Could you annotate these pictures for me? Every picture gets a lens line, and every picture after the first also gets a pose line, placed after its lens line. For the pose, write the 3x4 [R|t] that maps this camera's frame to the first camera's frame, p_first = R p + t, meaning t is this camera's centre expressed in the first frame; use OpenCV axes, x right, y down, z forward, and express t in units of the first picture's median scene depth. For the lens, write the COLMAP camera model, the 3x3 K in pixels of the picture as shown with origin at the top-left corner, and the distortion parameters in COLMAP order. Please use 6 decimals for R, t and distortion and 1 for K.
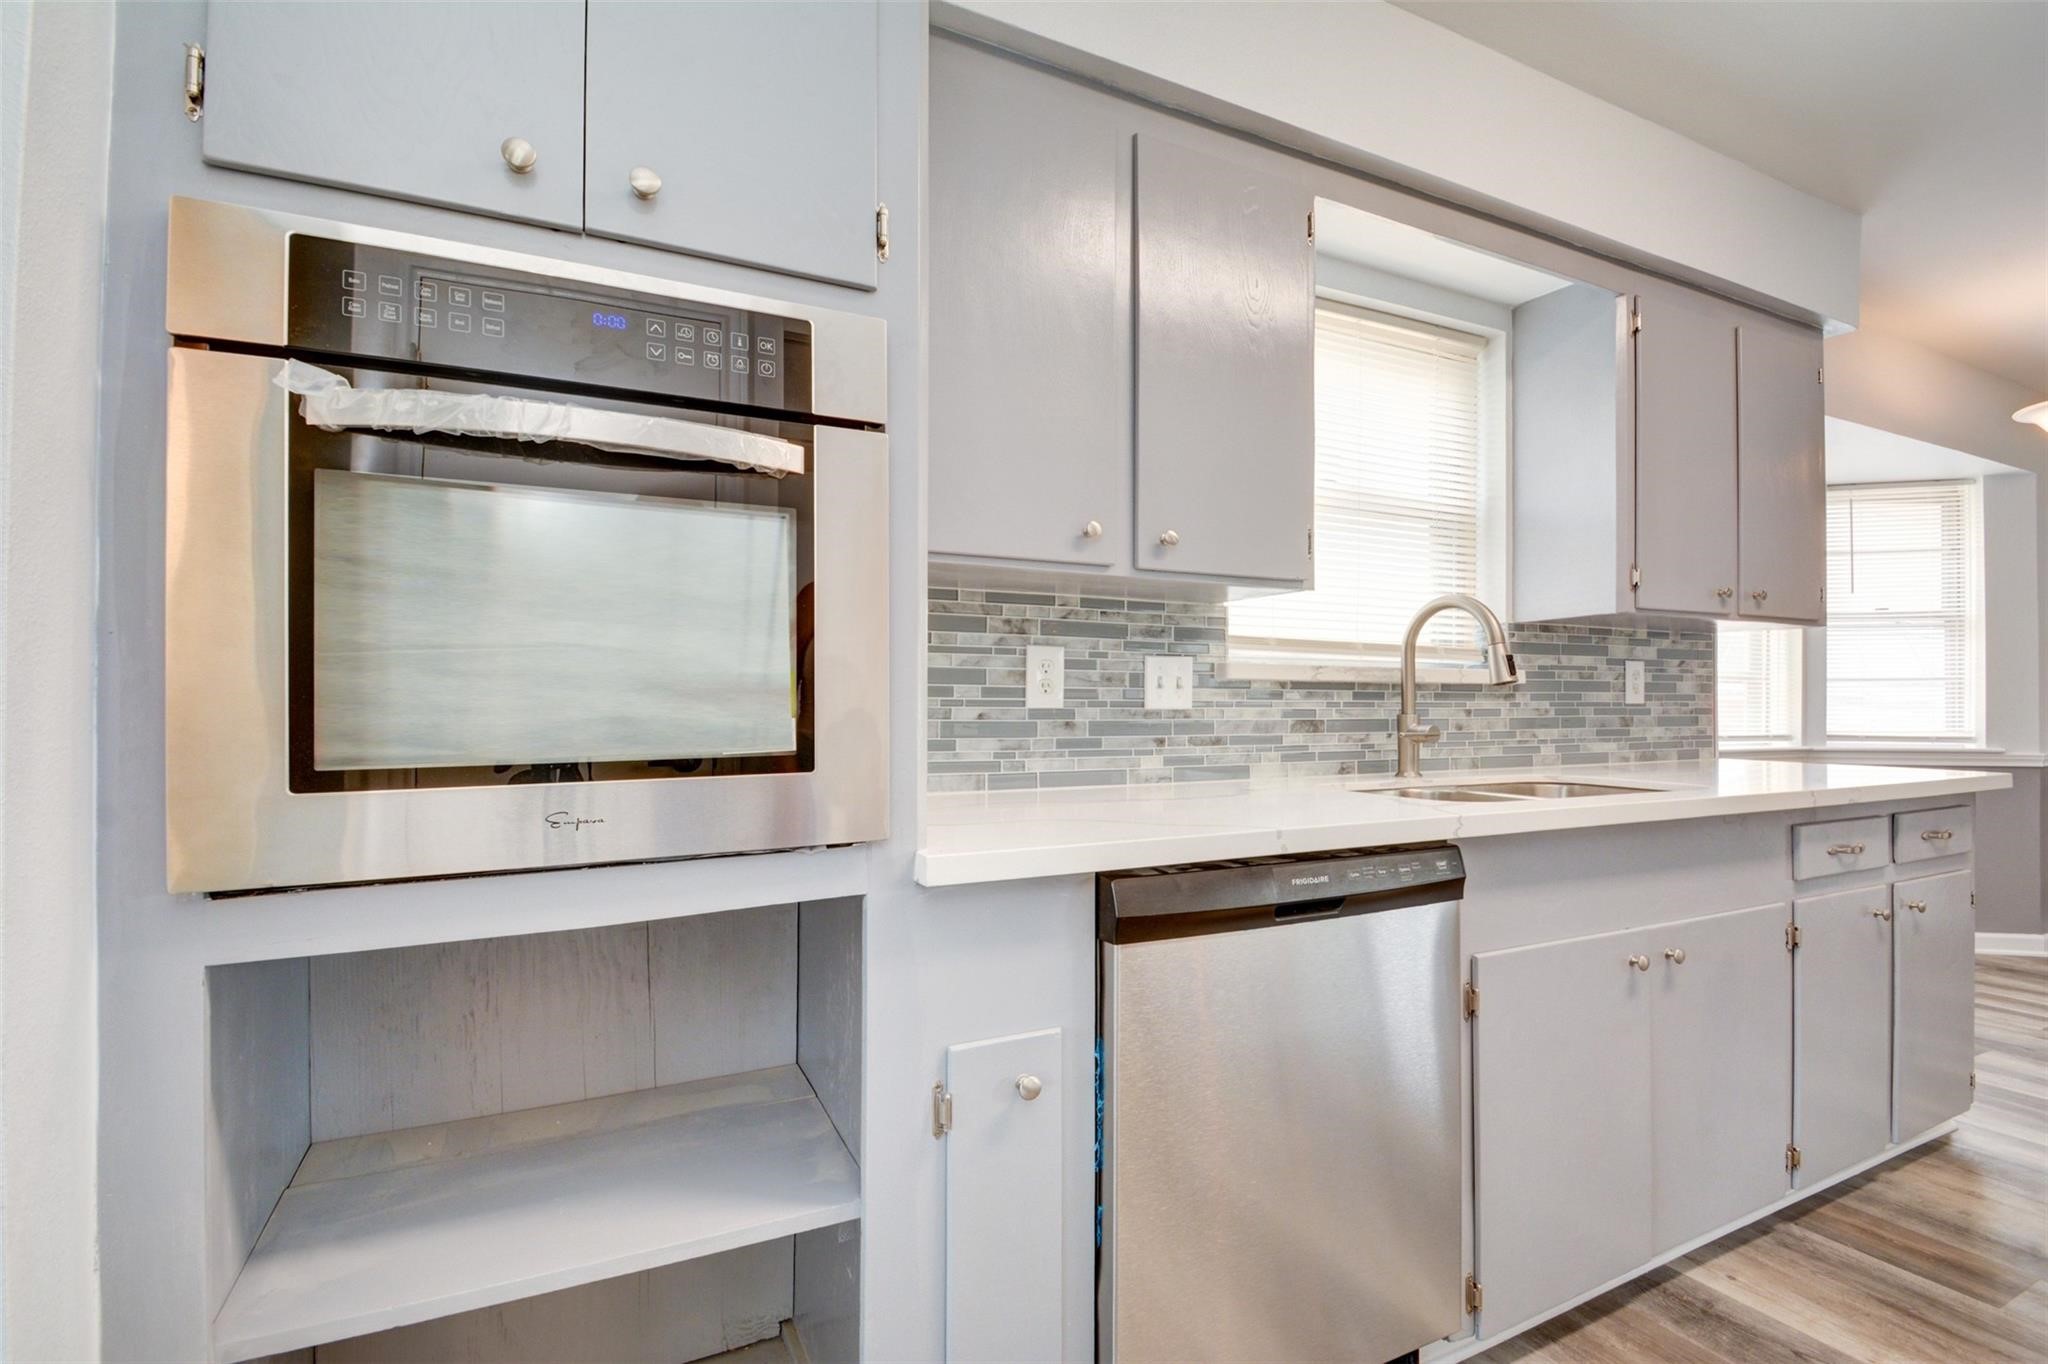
lens RADIAL K [[909.9, 0, 1025.4], [0, 909.9, 693.8], [0, 0, 1]] dist [-0.000512, -0.010382]
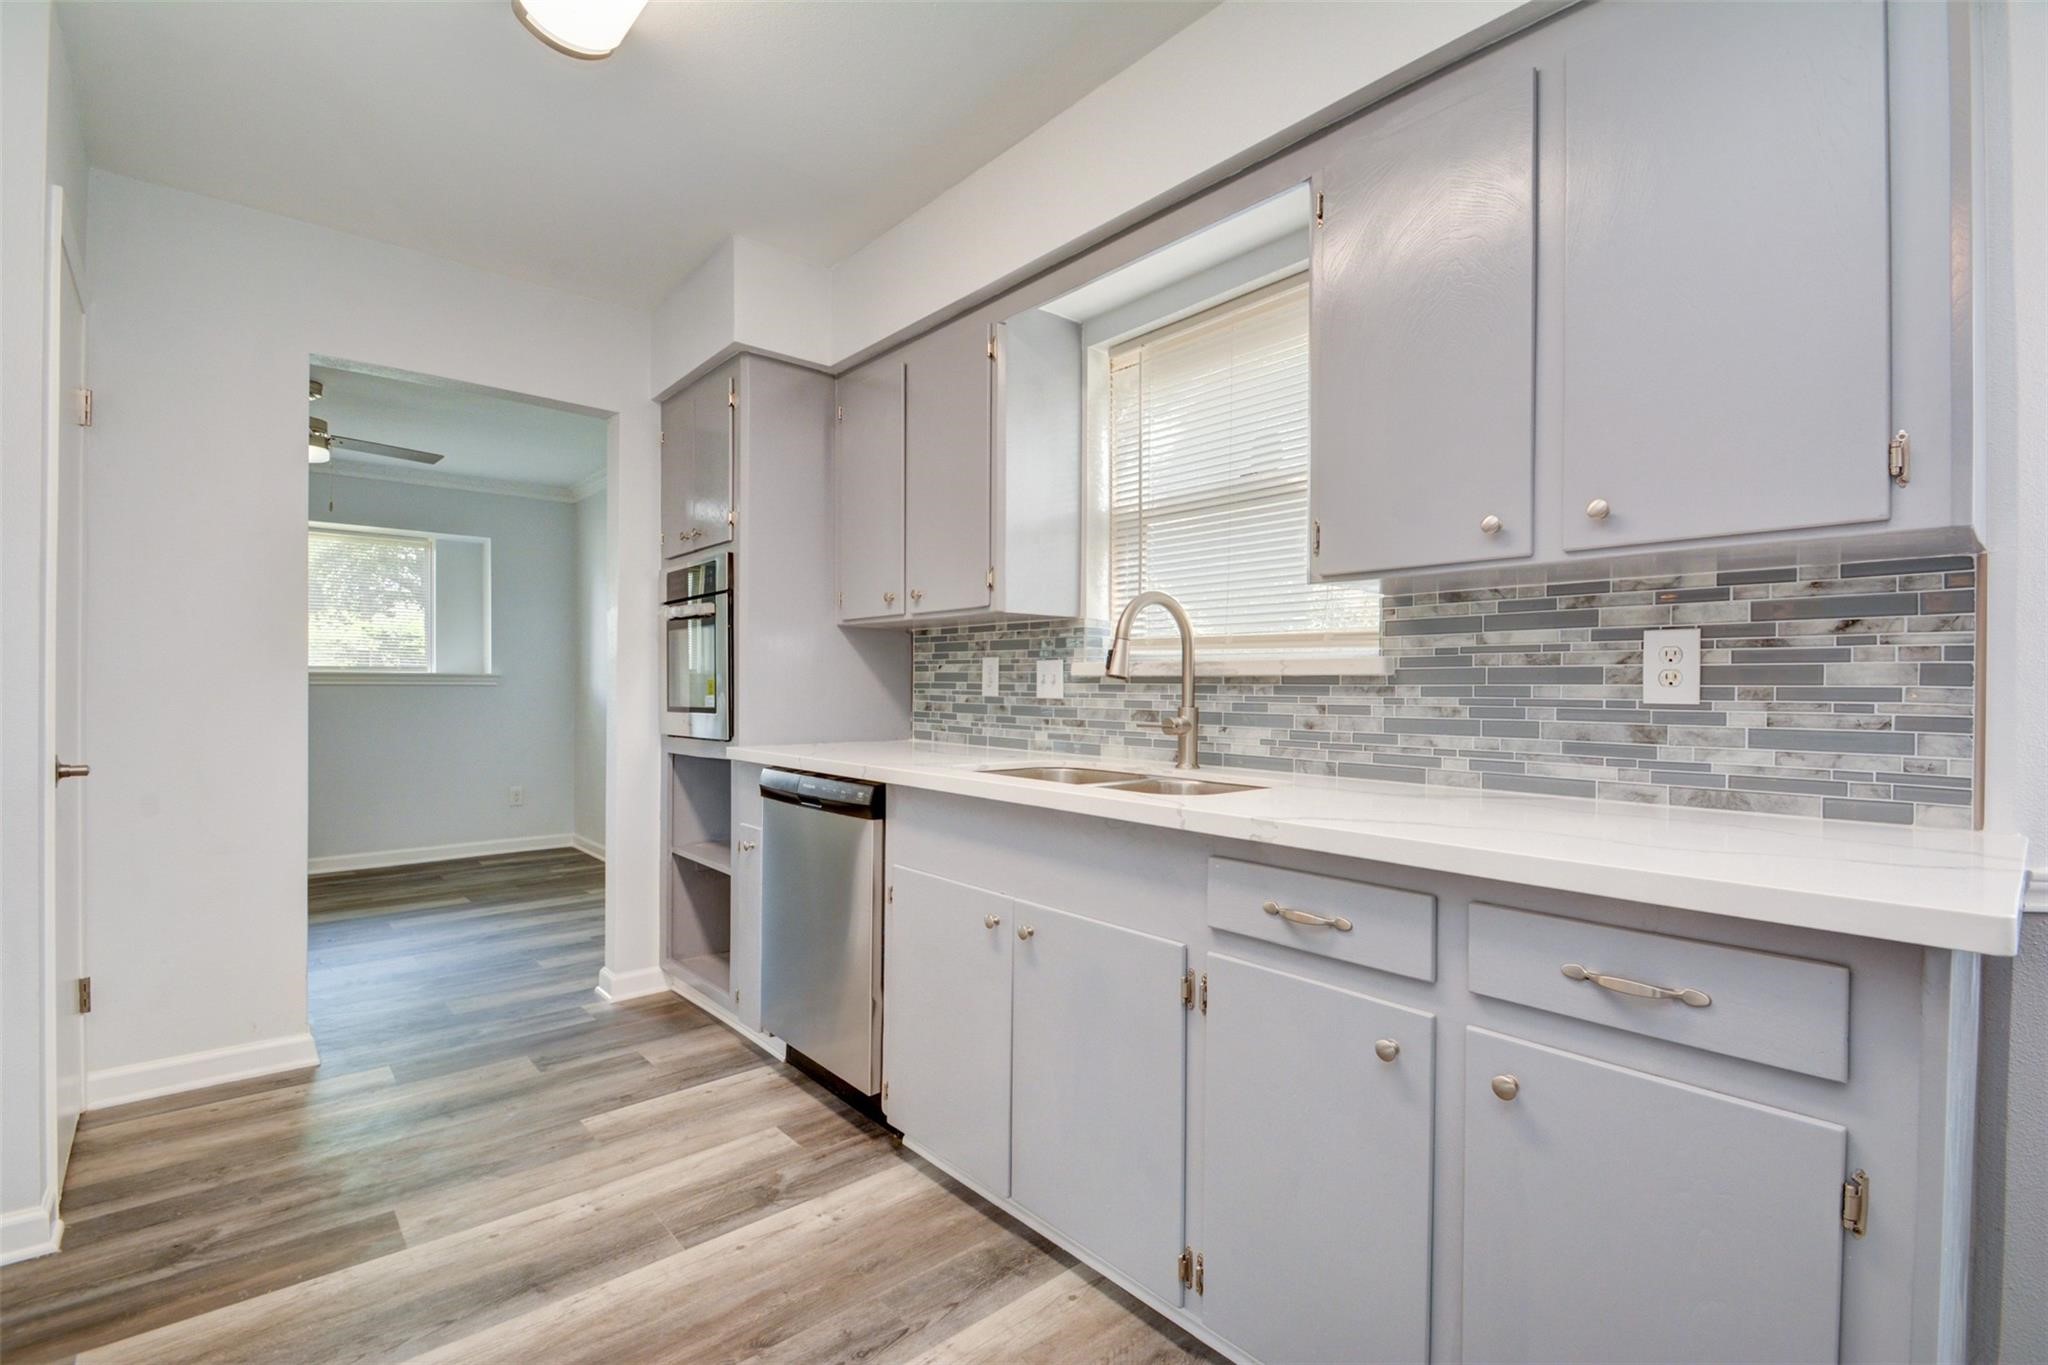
lens RADIAL K [[909.9, 0, 1061.9], [0, 909.9, 686.9], [0, 0, 1]] dist [-0.000512, -0.010382]
pose [[0.298379, 0.000872, -0.954447, 1.345293], [0.003043, 0.999994, 0.001865, -0.002742], [0.954442, -0.003461, 0.298375, 0.555332]]
